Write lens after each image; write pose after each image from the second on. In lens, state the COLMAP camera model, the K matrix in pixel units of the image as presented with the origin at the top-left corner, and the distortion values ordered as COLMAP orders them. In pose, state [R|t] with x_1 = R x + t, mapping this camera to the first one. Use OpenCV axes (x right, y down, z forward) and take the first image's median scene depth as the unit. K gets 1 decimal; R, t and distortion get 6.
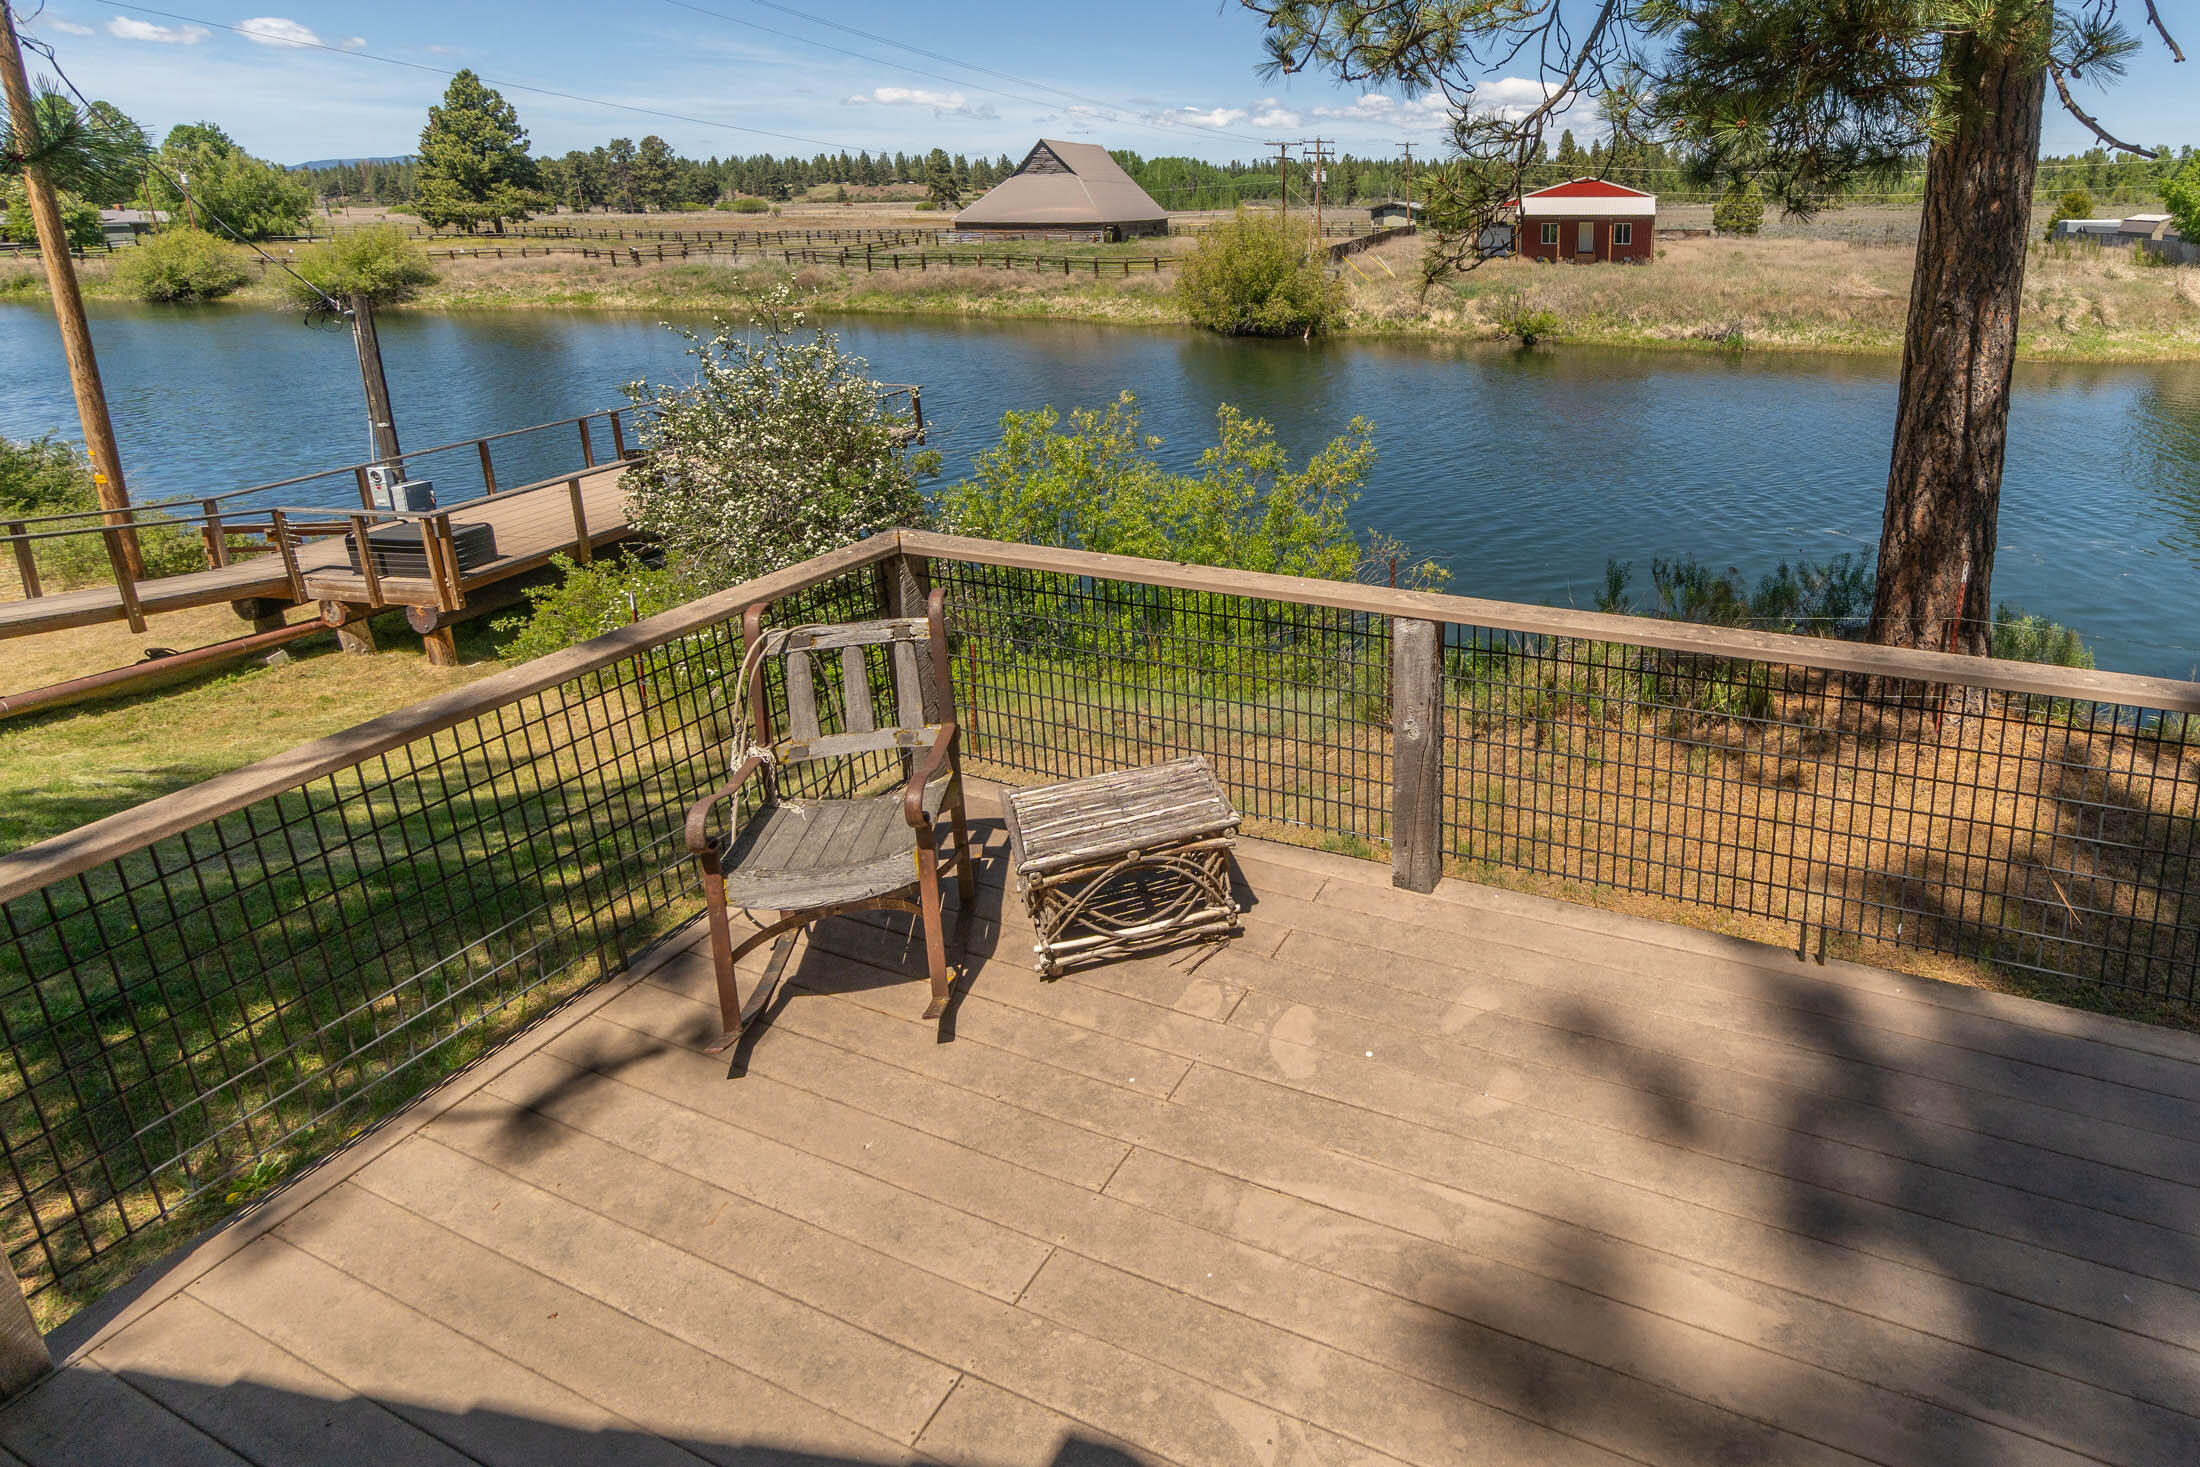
lens RADIAL K [[999.3, 0, 1102.0], [0, 999.3, 518.1], [0, 0, 1]] dist [-0.000623, 0.001037]
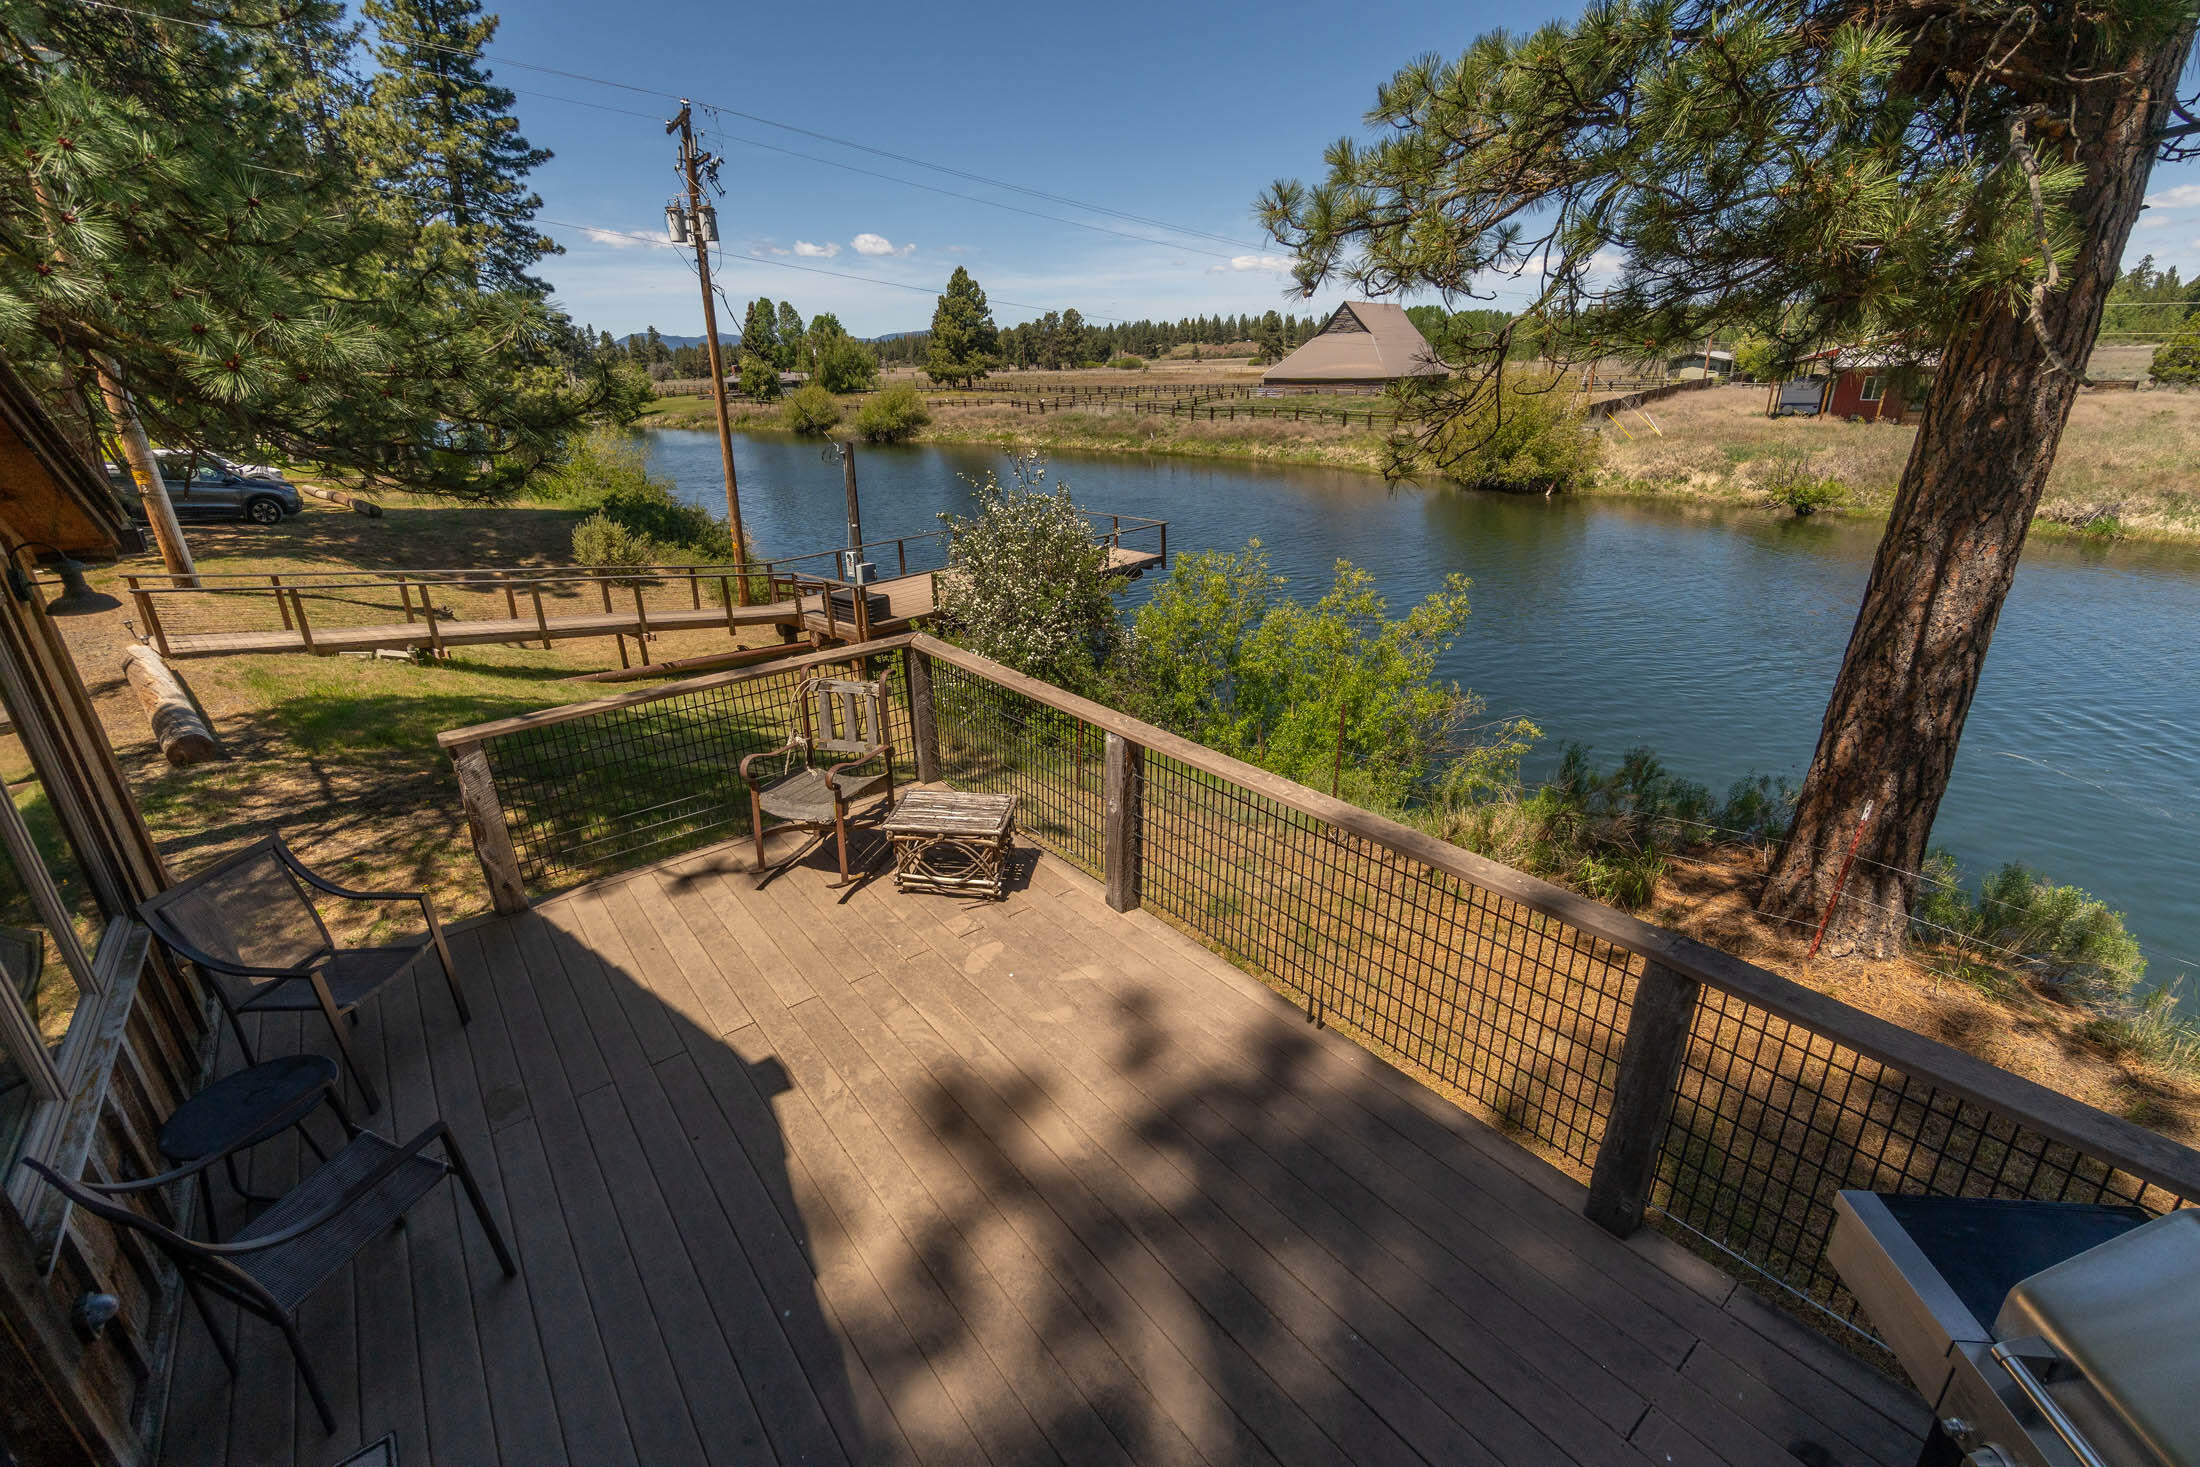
lens RADIAL K [[884.6, 0, 1100.0], [0, 884.6, 733.5], [0, 0, 1]] dist [0.007339, 0.000228]
pose [[0.862912, 0.179209, -0.472512, 0.267946], [-0.113311, 0.979816, 0.164683, -0.033995], [0.492488, -0.088566, 0.865801, -0.050331]]
